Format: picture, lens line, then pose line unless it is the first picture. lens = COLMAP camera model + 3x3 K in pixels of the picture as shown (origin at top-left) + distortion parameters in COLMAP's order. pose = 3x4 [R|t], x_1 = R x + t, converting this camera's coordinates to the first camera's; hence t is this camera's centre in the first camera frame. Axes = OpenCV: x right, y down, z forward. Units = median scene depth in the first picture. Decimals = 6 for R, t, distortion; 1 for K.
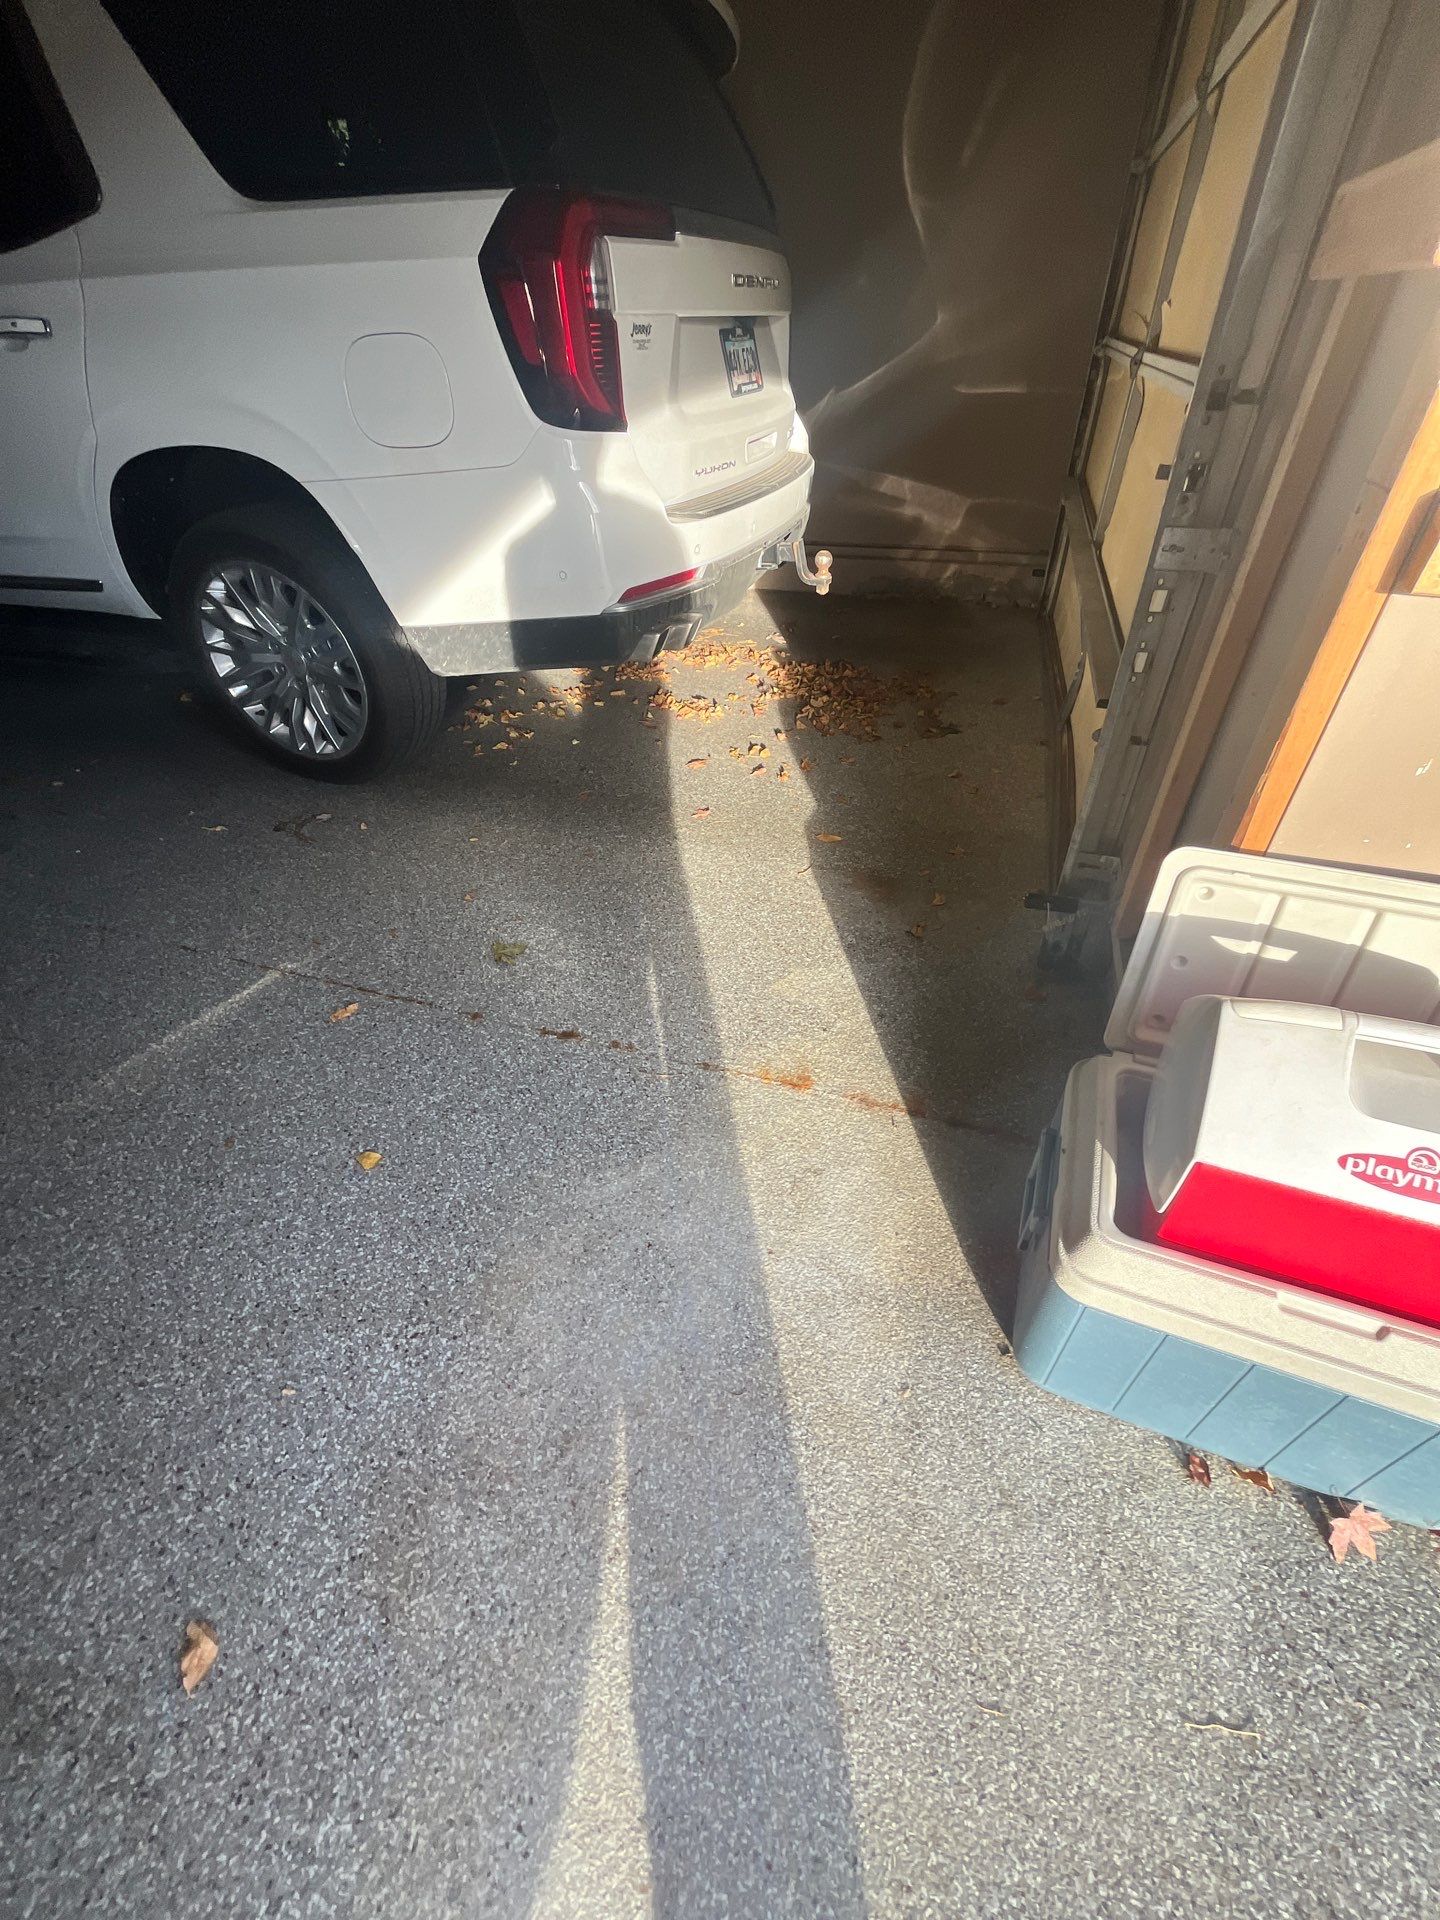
lens RADIAL K [[766.3, 0, 729.3], [0, 766.3, 957.9], [0, 0, 1]] dist [-0.005597, 0.000116]
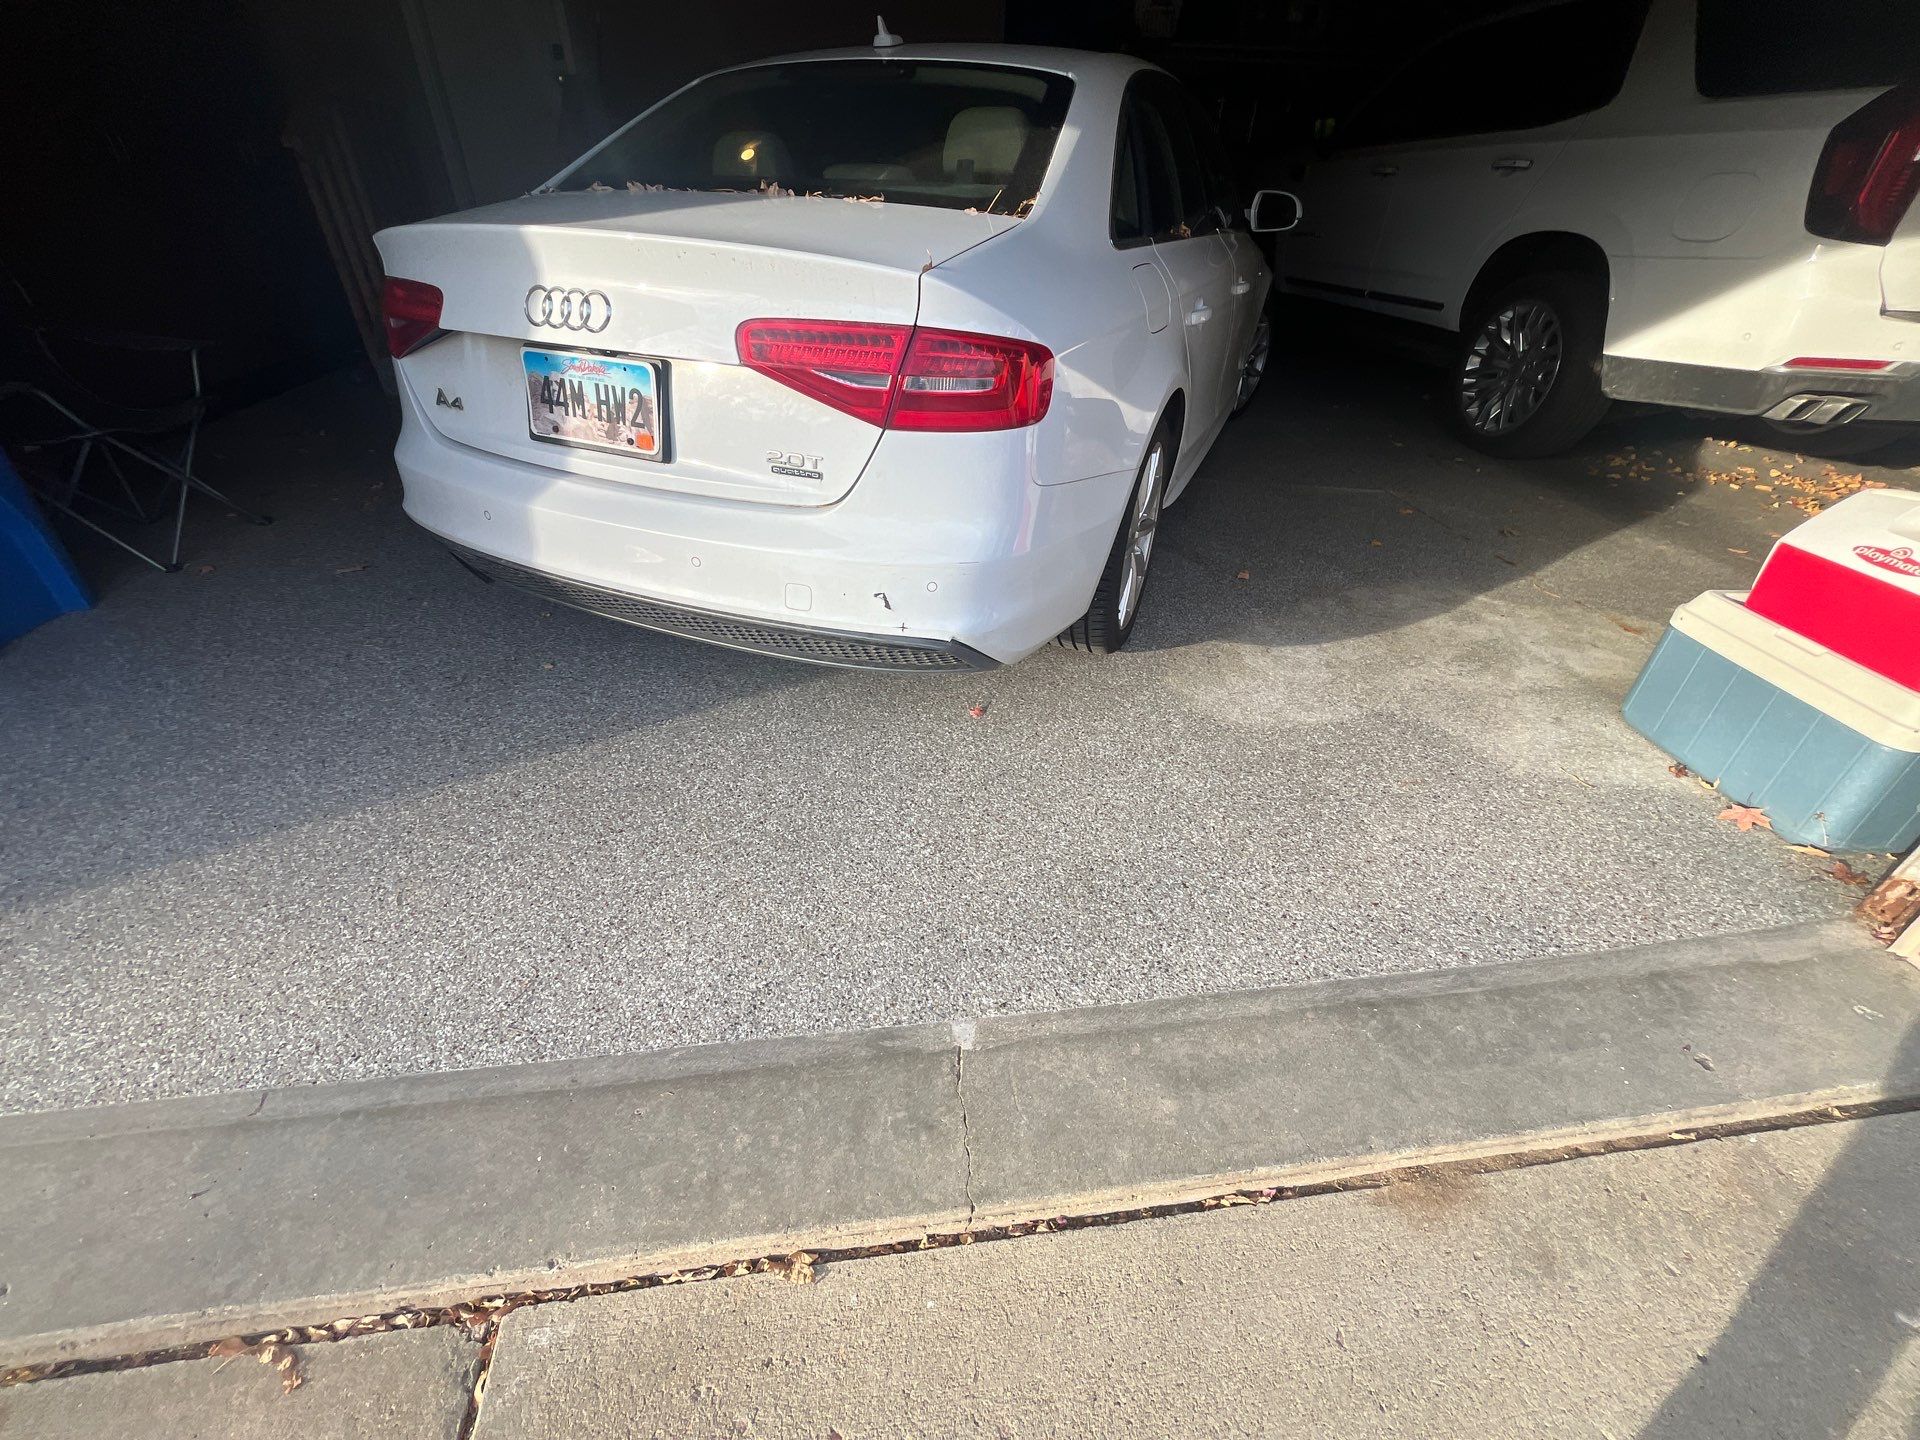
lens RADIAL K [[766.3, 0, 950.2], [0, 766.3, 715.1], [0, 0, 1]] dist [-0.005597, 0.000116]
pose [[0.415650, 0.543268, -0.729448, 0.490210], [-0.600968, 0.766040, 0.228080, 0.513308], [0.682695, 0.343574, 0.644891, -0.575837]]
